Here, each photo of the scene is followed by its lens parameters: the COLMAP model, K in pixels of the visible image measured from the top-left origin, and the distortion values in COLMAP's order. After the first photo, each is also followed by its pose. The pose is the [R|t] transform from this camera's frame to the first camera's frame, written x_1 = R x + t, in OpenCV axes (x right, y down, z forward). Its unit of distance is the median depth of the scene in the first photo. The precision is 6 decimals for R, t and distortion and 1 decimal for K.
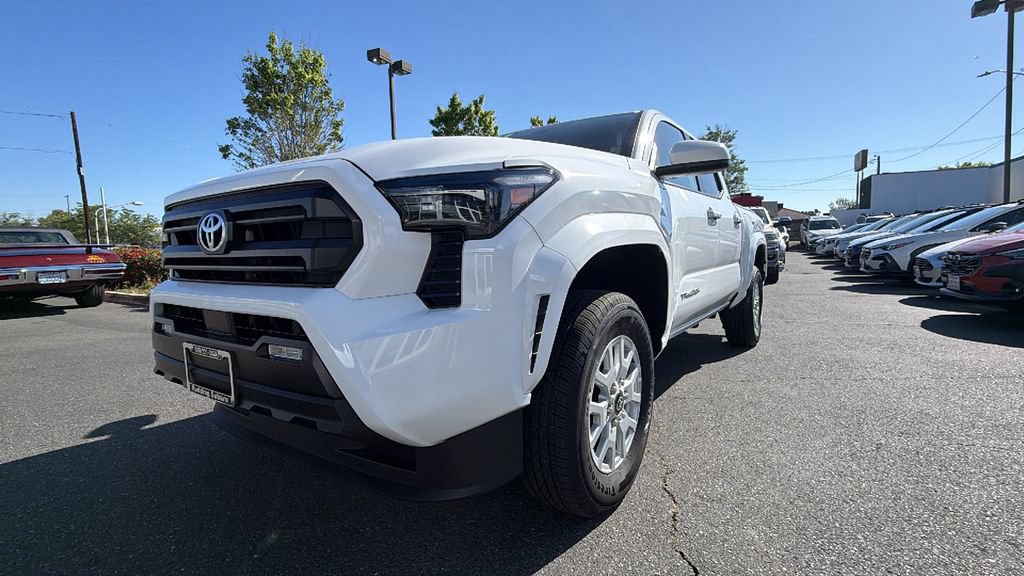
lens RADIAL K [[464.9, 0, 511.2], [0, 464.9, 288.8], [0, 0, 1]] dist [0.000325, -0.000747]
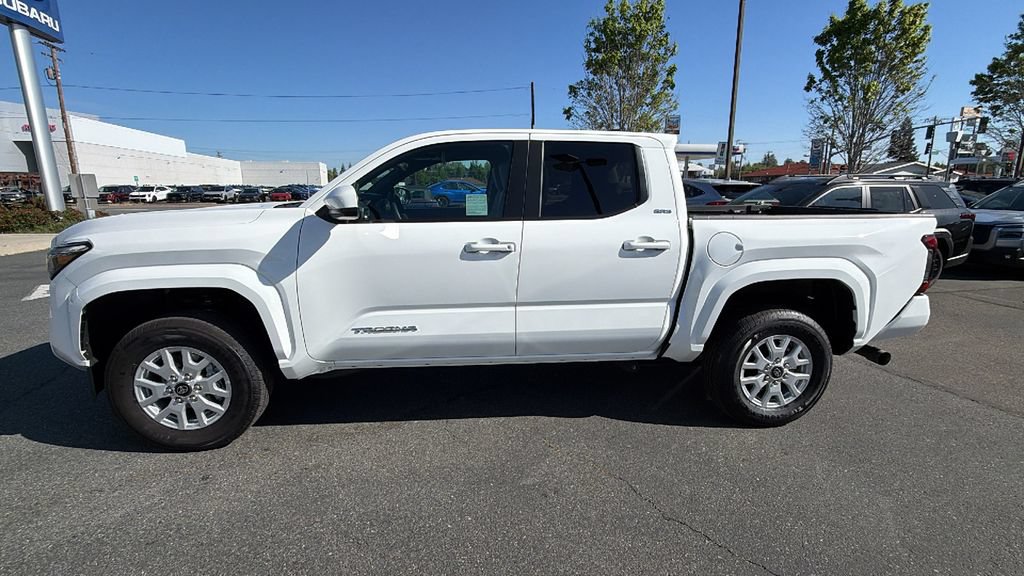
lens RADIAL K [[464.9, 0, 511.2], [0, 464.9, 288.8], [0, 0, 1]] dist [0.000325, -0.000747]
pose [[0.662098, 0.180923, -0.727250, 0.553499], [-0.083511, 0.982189, 0.168316, -0.116024], [0.744750, -0.050708, 0.665415, 0.227952]]
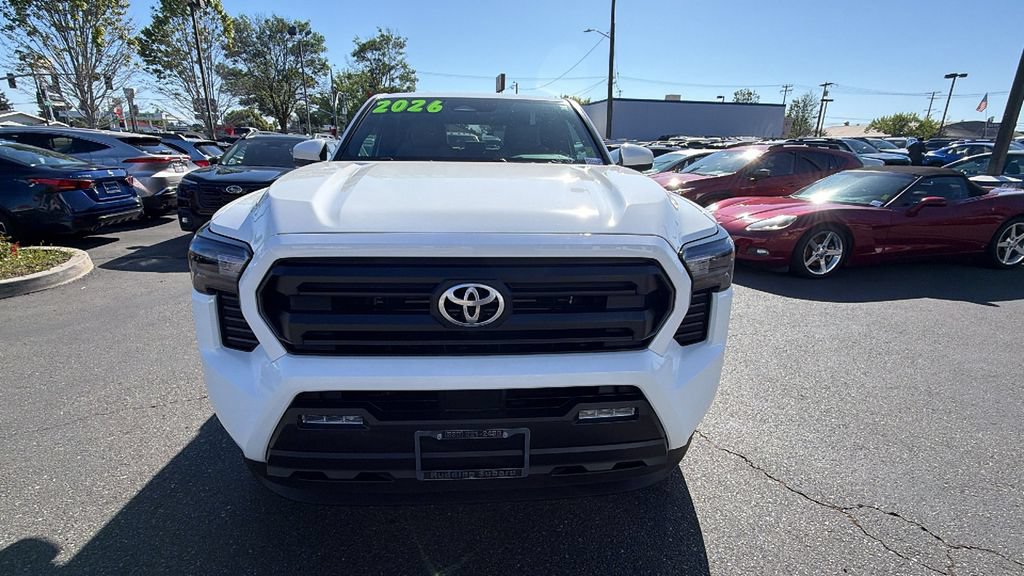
lens RADIAL K [[464.6, 0, 512.0], [0, 464.6, 288.0], [0, 0, 1]] dist [0.000541, -0.000515]
pose [[0.779696, -0.142843, 0.609648, -0.269570], [0.021592, 0.979186, 0.201812, -0.079201], [-0.625786, -0.144188, 0.766552, 0.071845]]
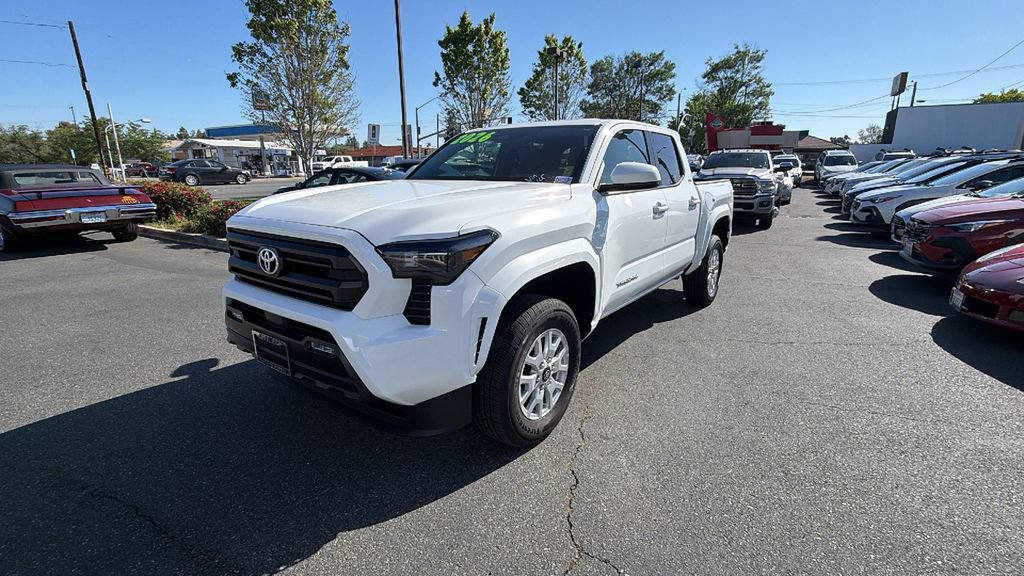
lens RADIAL K [[464.6, 0, 512.0], [0, 464.6, 288.0], [0, 0, 1]] dist [0.000541, -0.000515]
pose [[0.999447, 0.026967, -0.019437, 0.040978], [-0.023468, 0.986516, 0.161973, -0.072246], [0.023543, -0.161428, 0.986604, -0.112822]]
